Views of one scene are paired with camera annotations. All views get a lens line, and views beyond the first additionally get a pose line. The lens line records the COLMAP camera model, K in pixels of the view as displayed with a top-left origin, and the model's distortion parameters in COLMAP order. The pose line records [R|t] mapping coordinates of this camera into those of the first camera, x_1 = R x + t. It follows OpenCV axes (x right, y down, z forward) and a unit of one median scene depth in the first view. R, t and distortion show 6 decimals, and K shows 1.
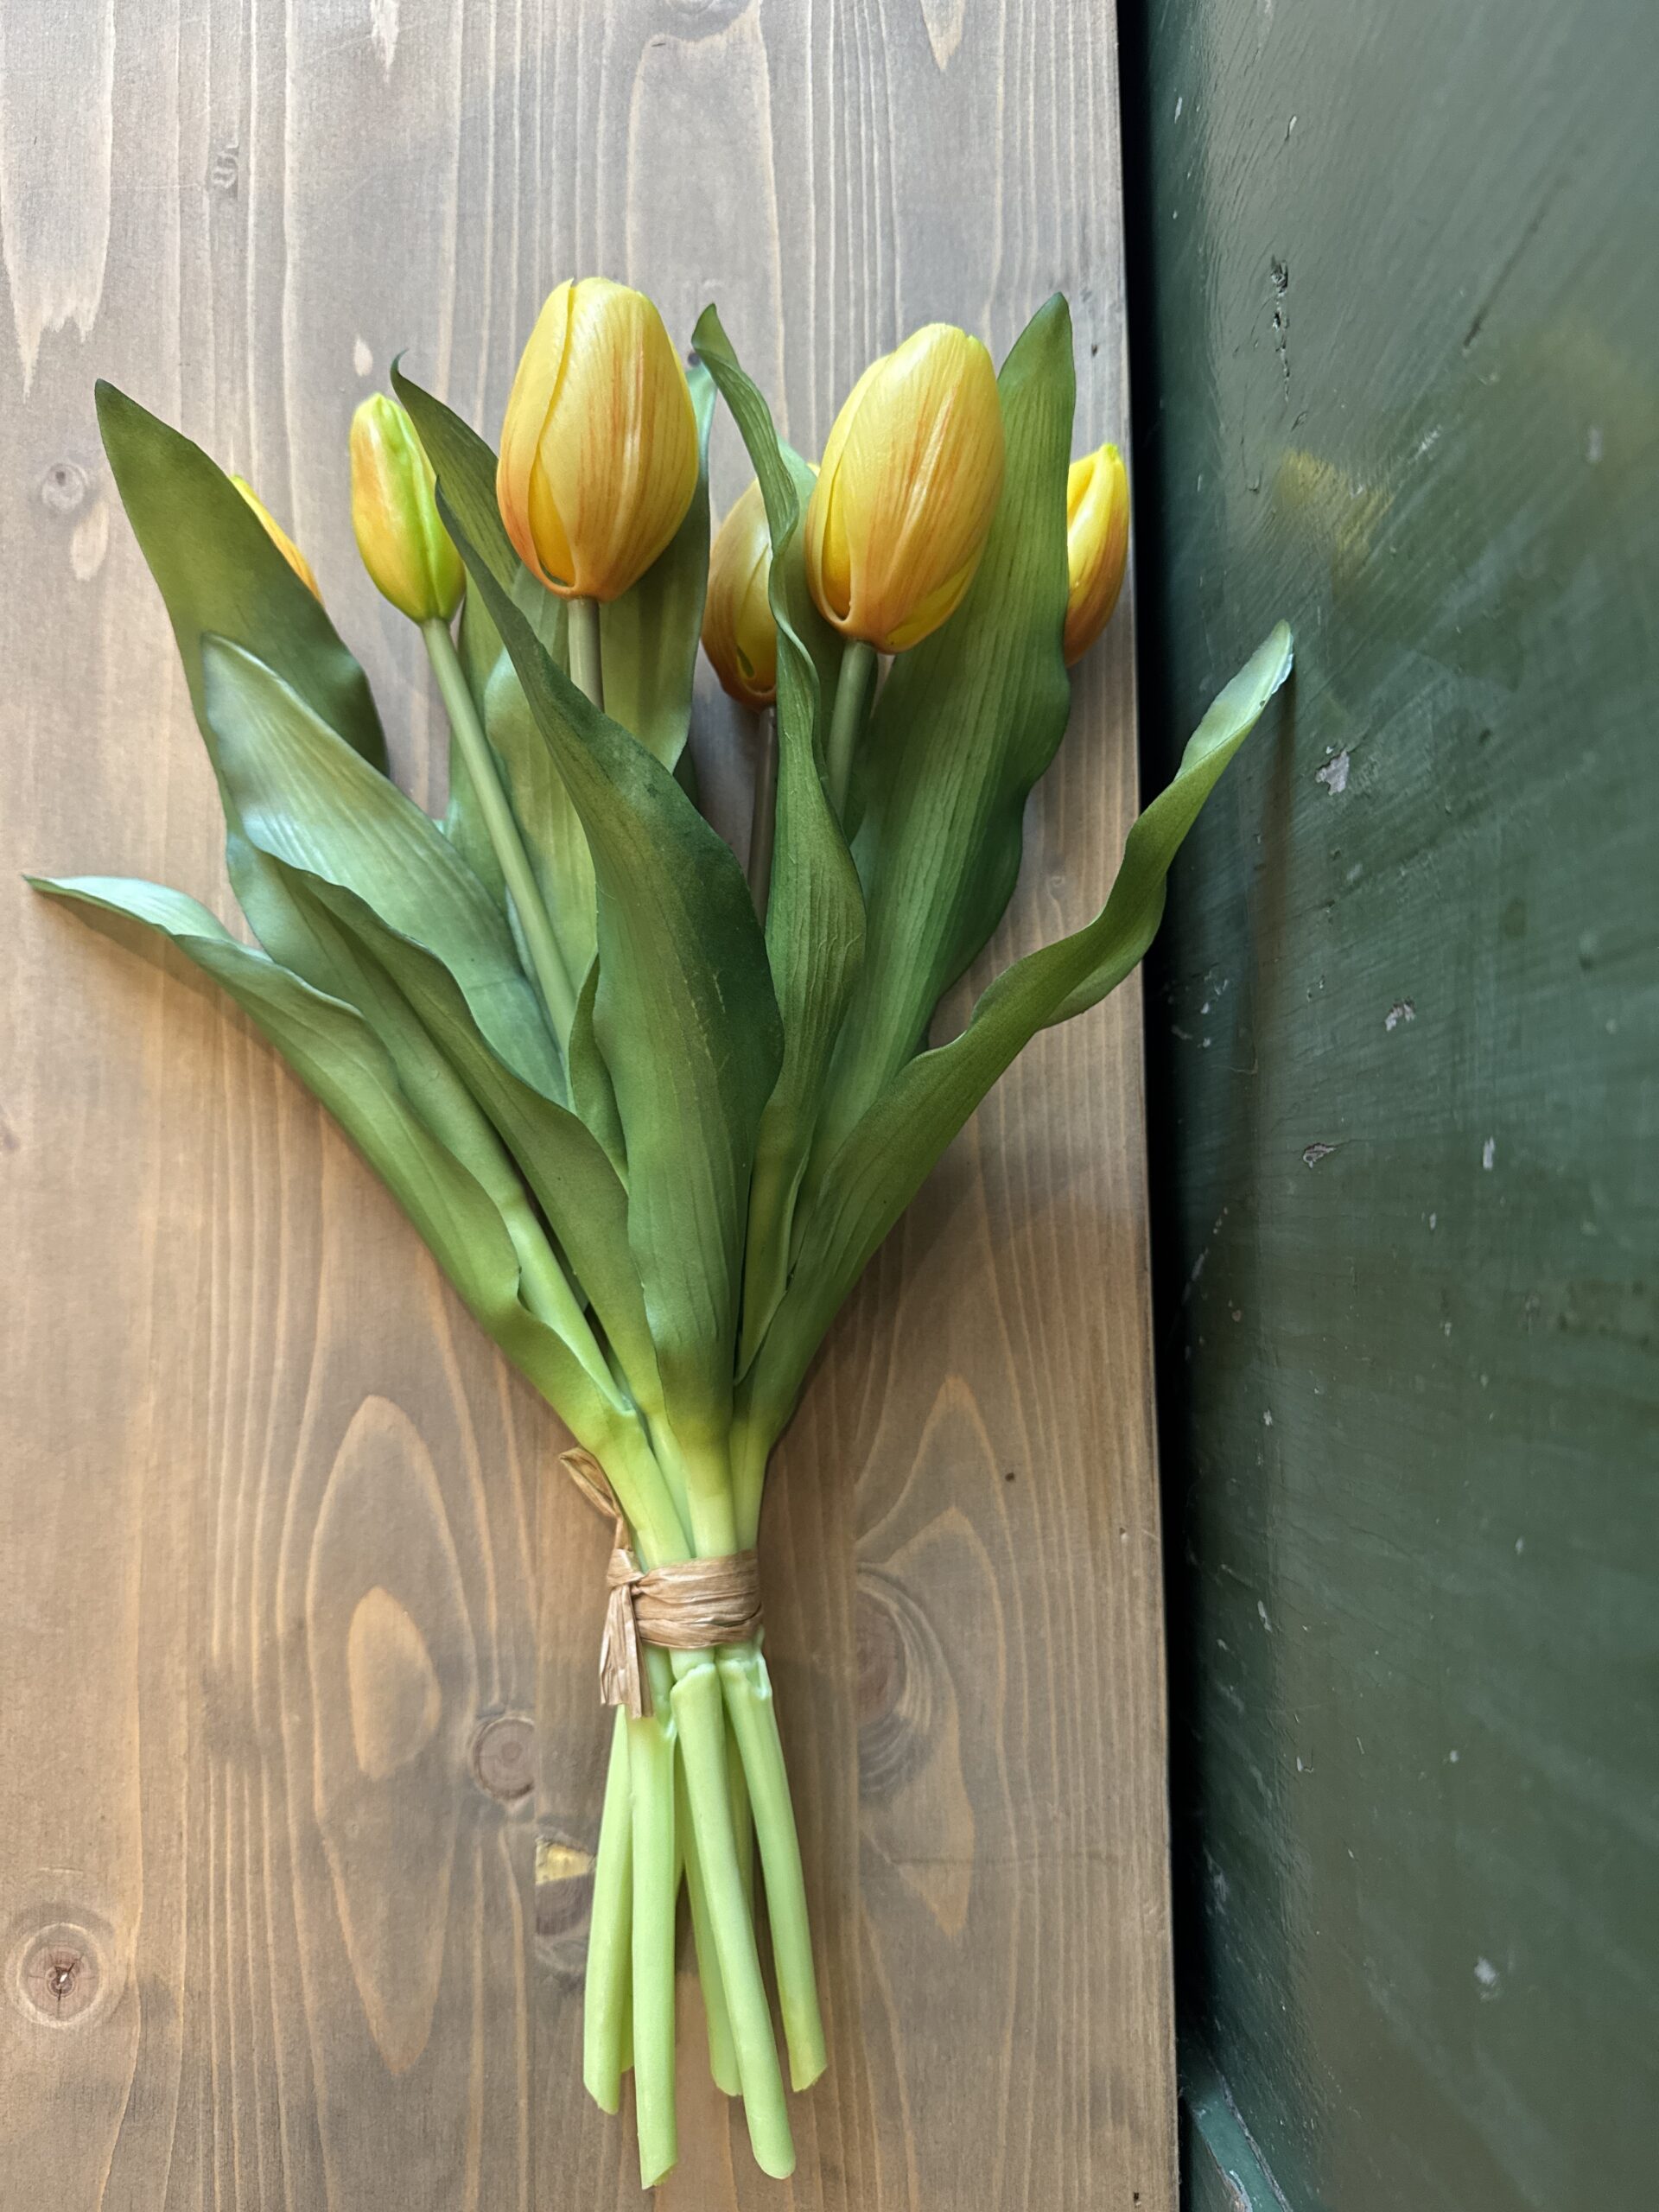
lens RADIAL K [[1514.4, 0, 836.7], [0, 1514.4, 1103.3], [0, 0, 1]] dist [0.027504, -0.035174]
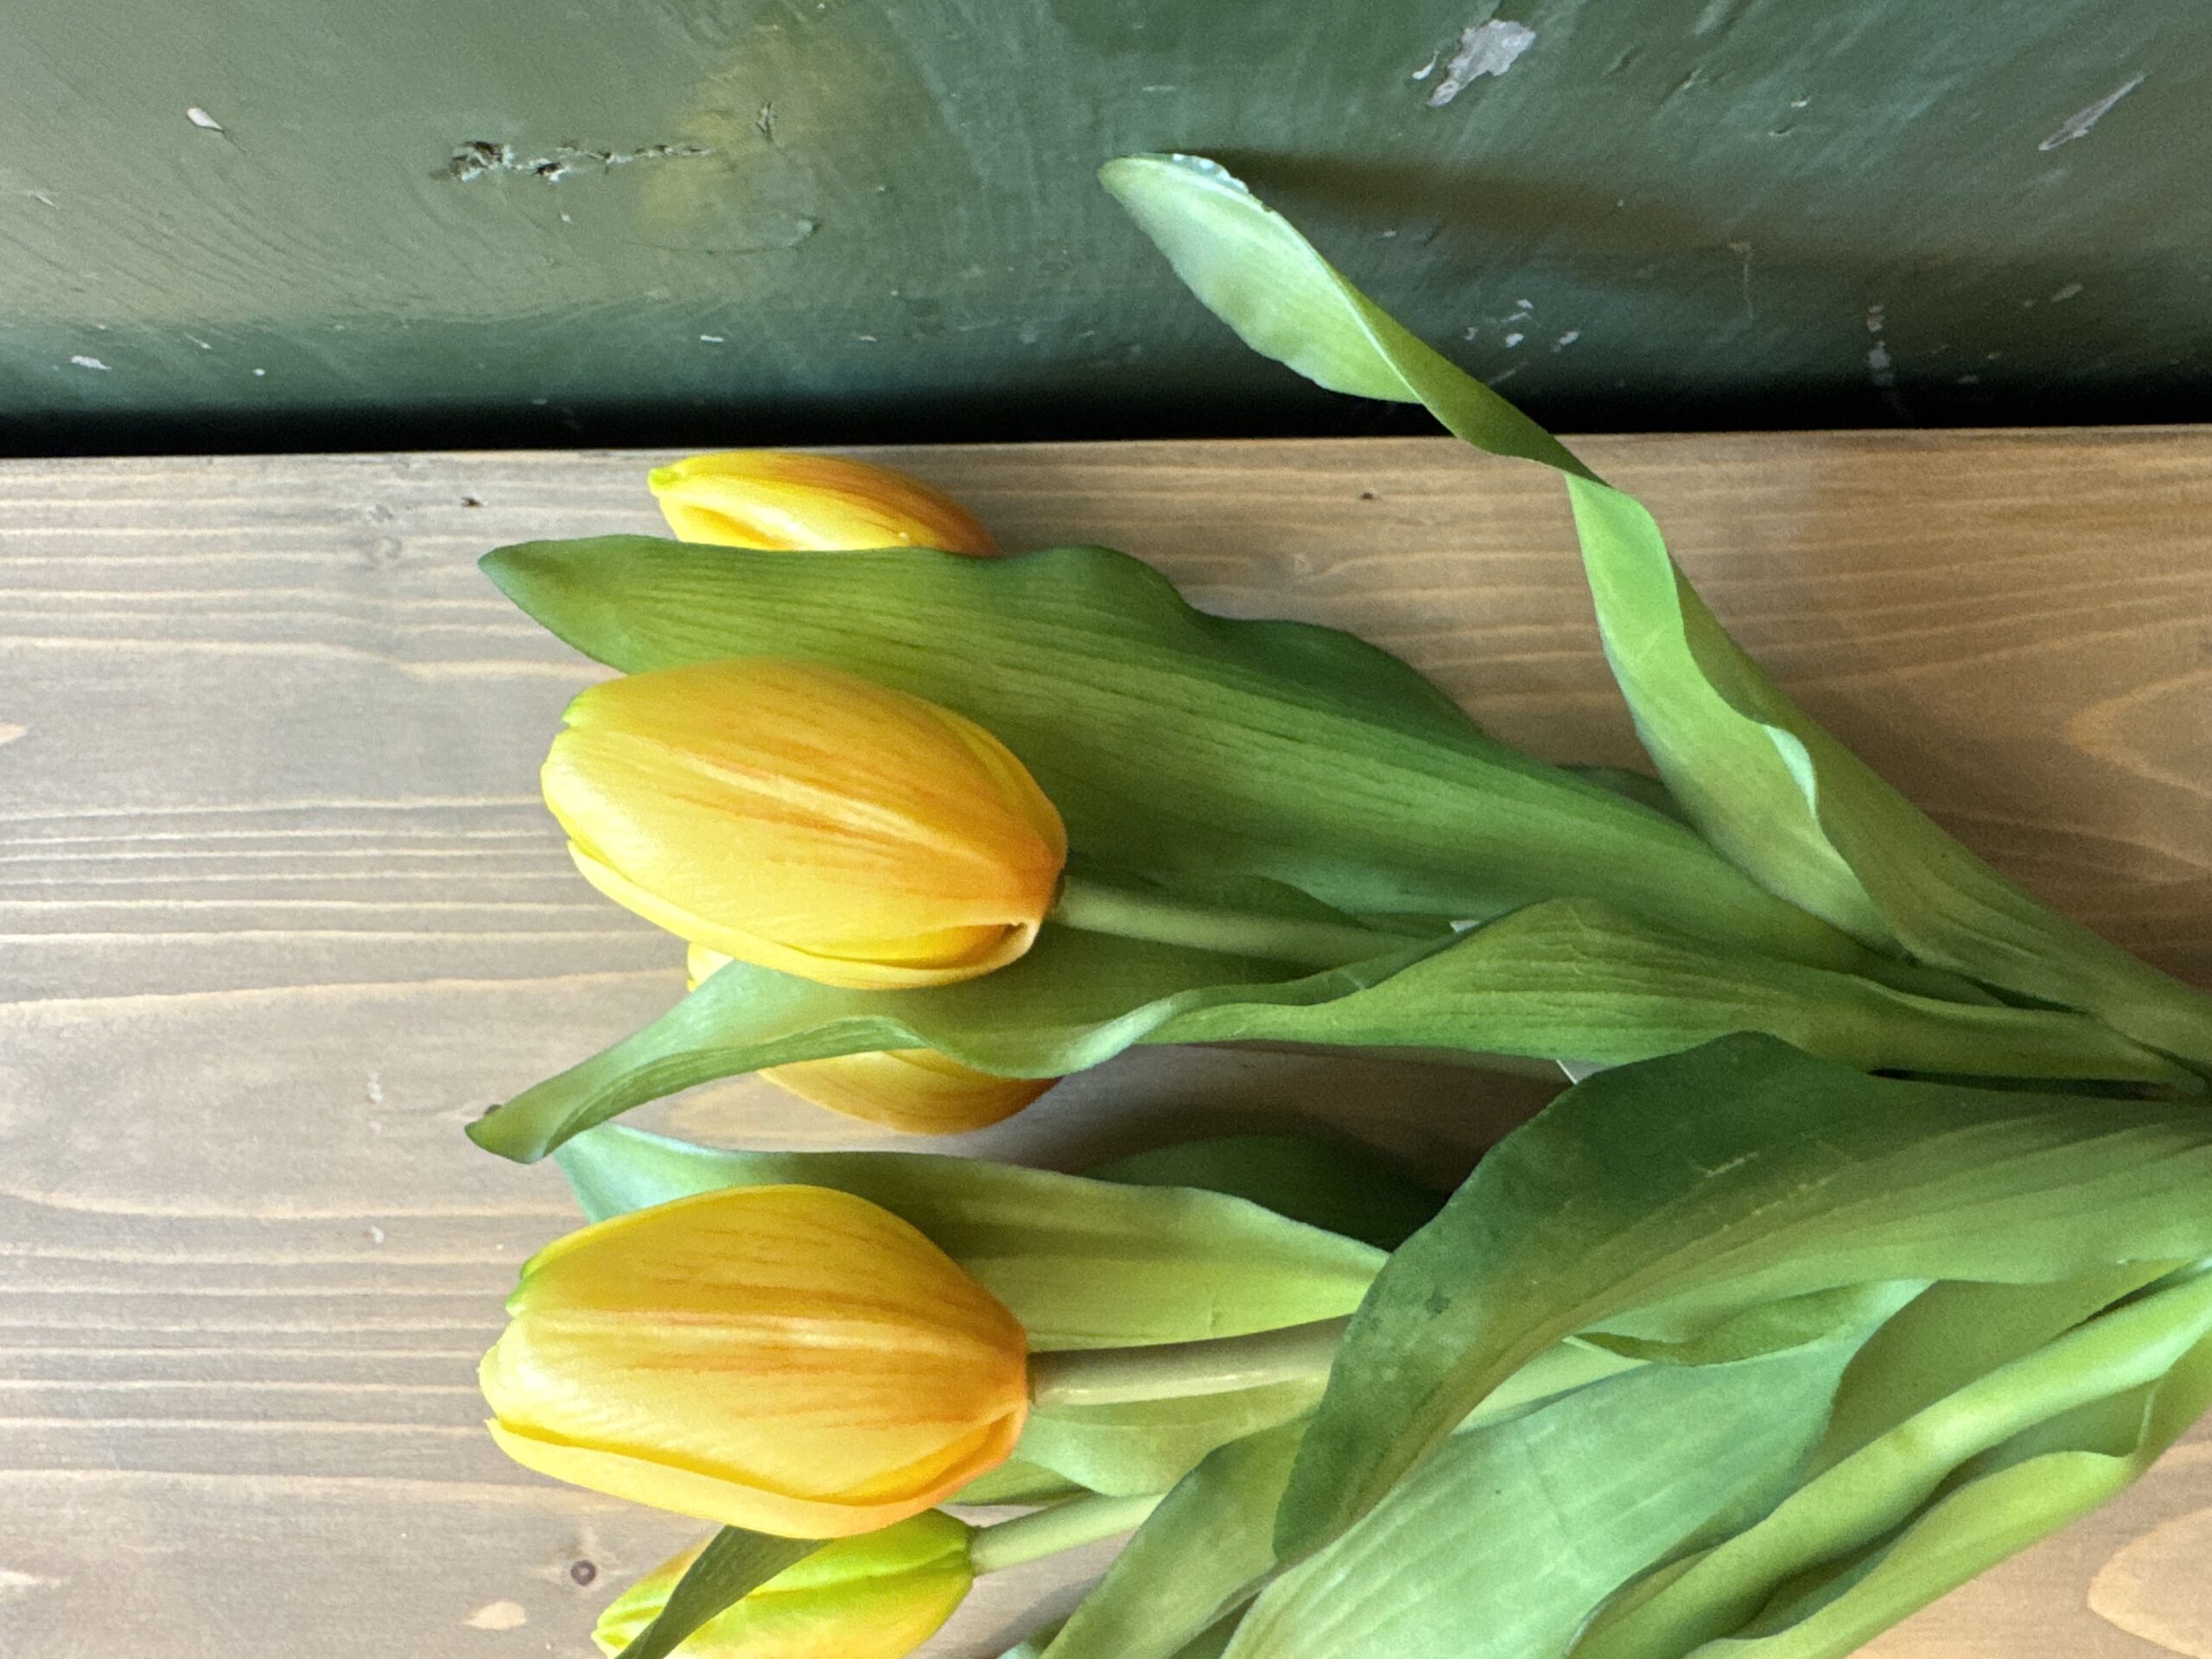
lens RADIAL K [[1514.4, 0, 1019.7], [0, 1514.4, 802.4], [0, 0, 1]] dist [0.027504, -0.035174]
pose [[0.002068, -0.999567, -0.029362, 0.064414], [0.998707, 0.000573, 0.050832, -0.311834], [-0.050793, -0.029429, 0.998276, 0.355891]]
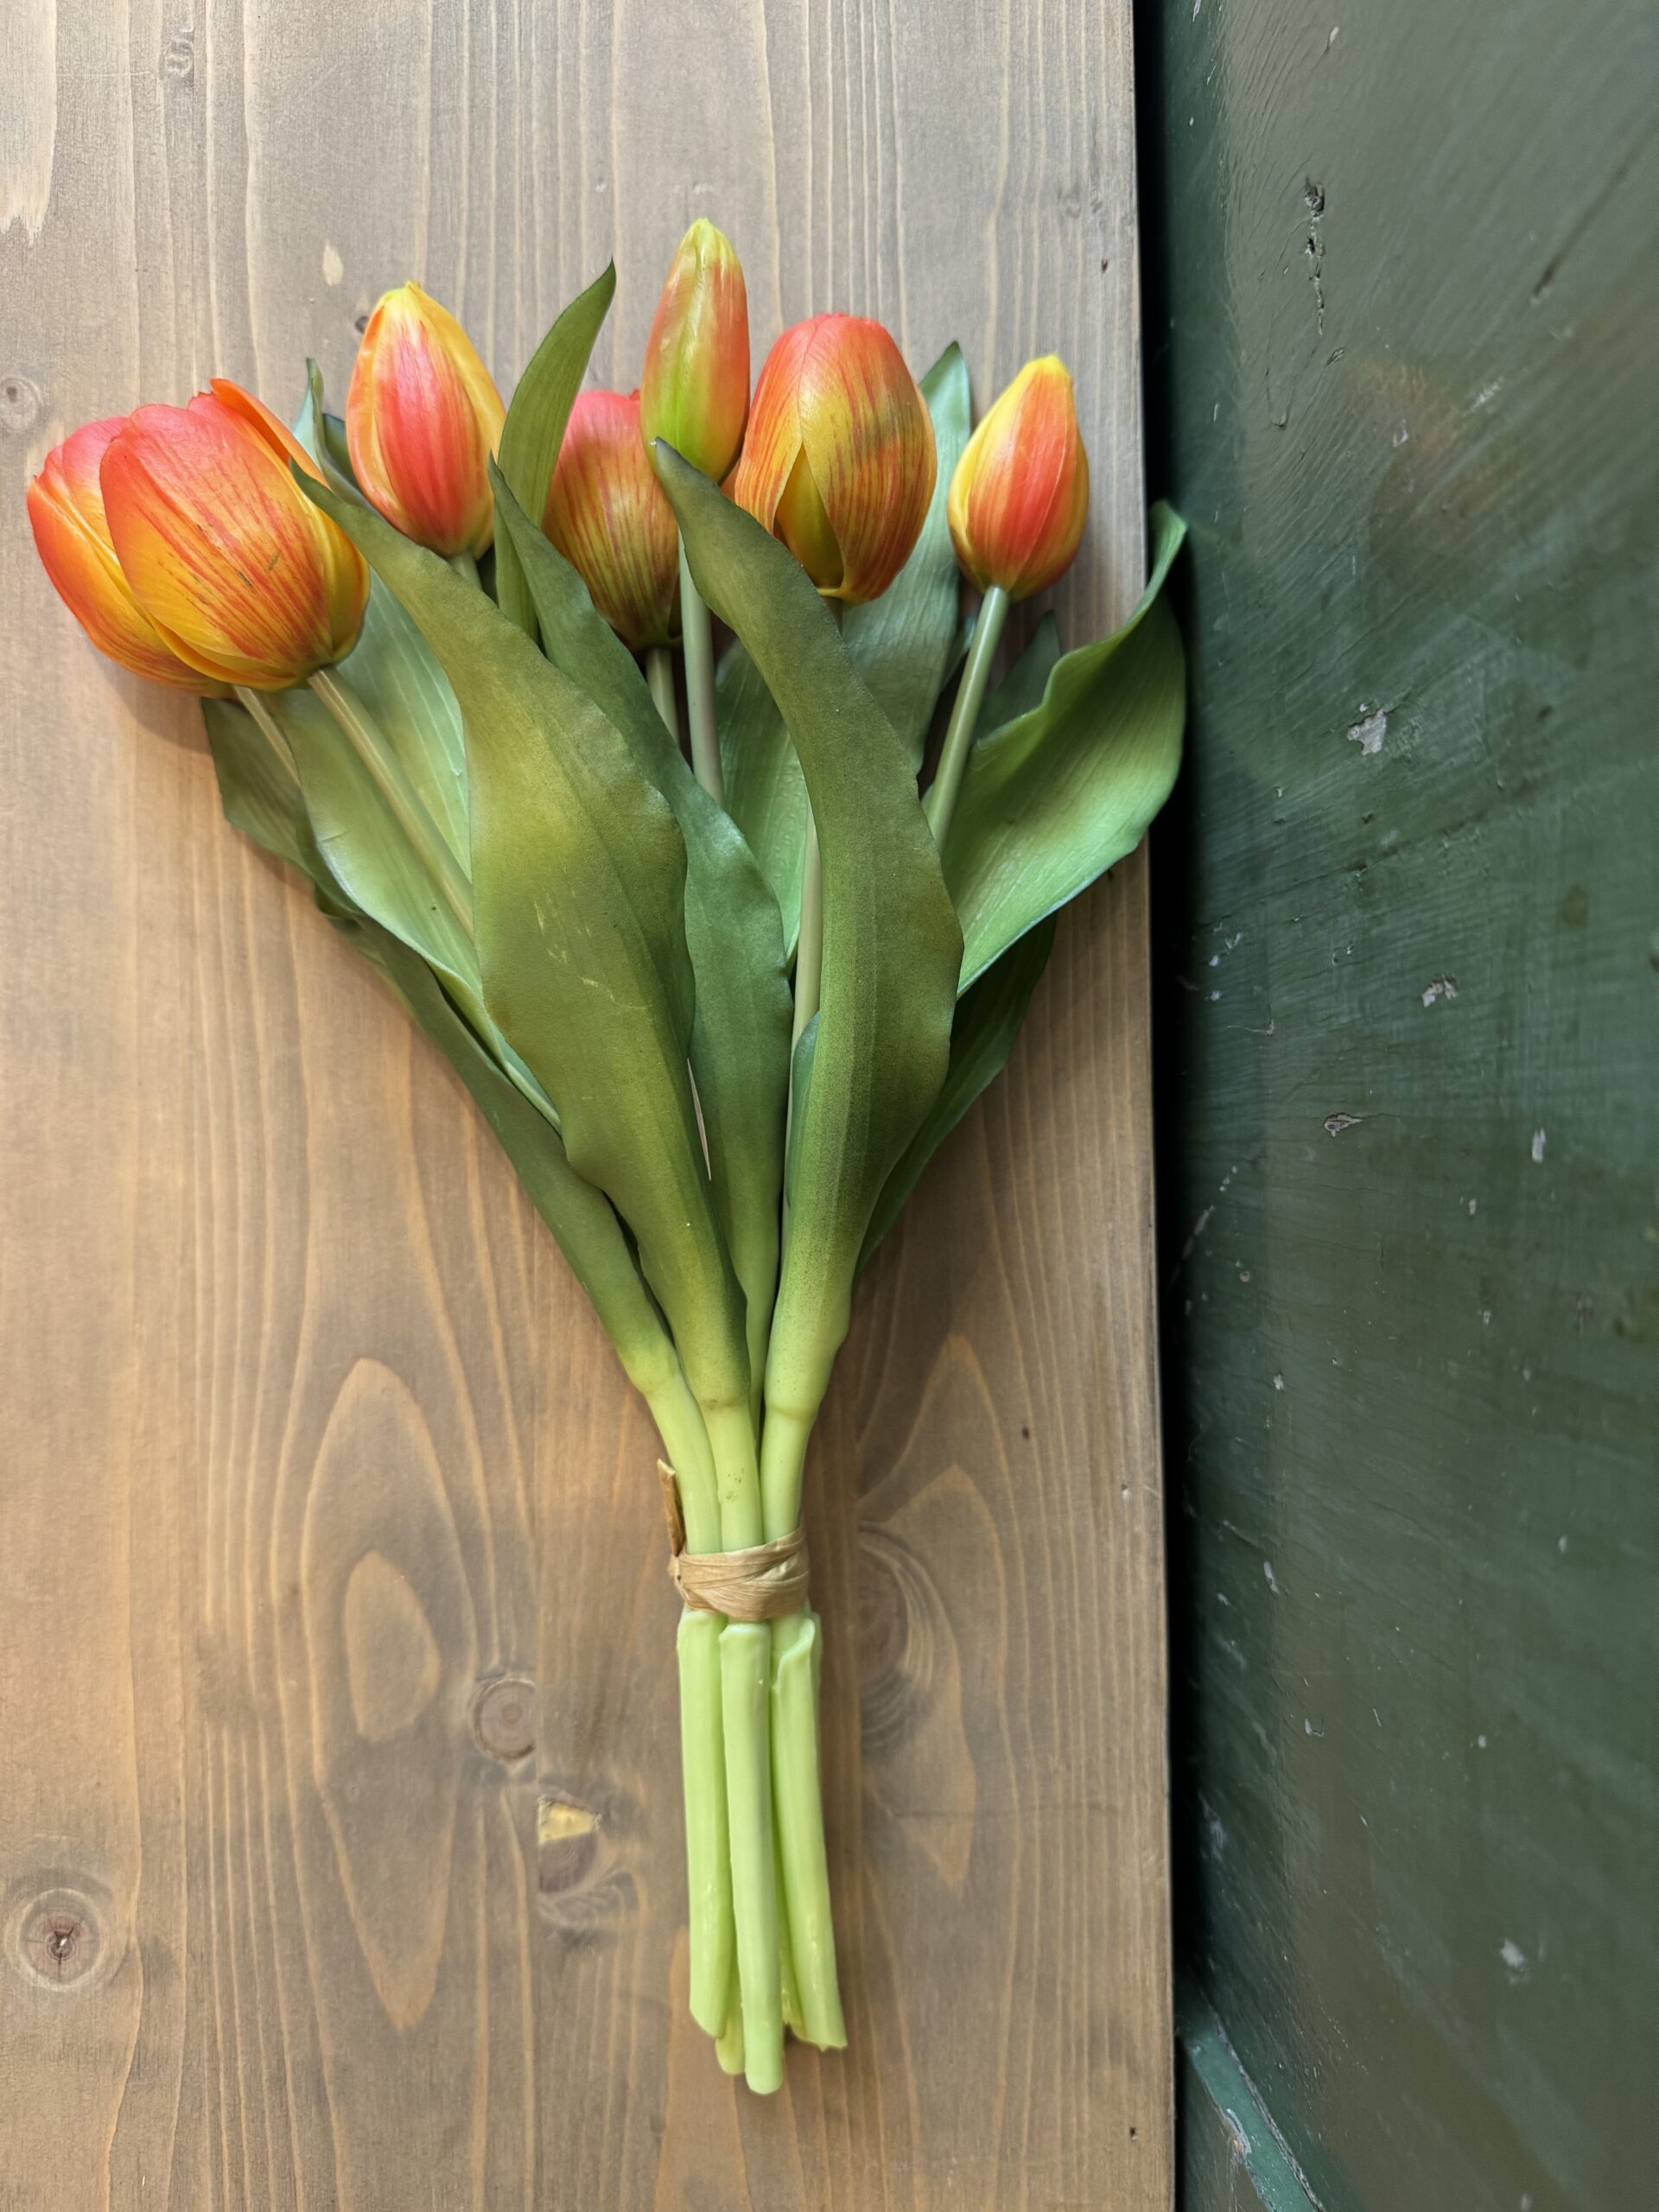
lens RADIAL K [[1514.4, 0, 826.2], [0, 1514.4, 1085.5], [0, 0, 1]] dist [0.027504, -0.035174]
pose [[0.999655, -0.001789, 0.026204, -0.033107], [0.000325, 0.998446, 0.055731, -0.037404], [-0.026263, -0.055703, 0.998102, 0.025179]]
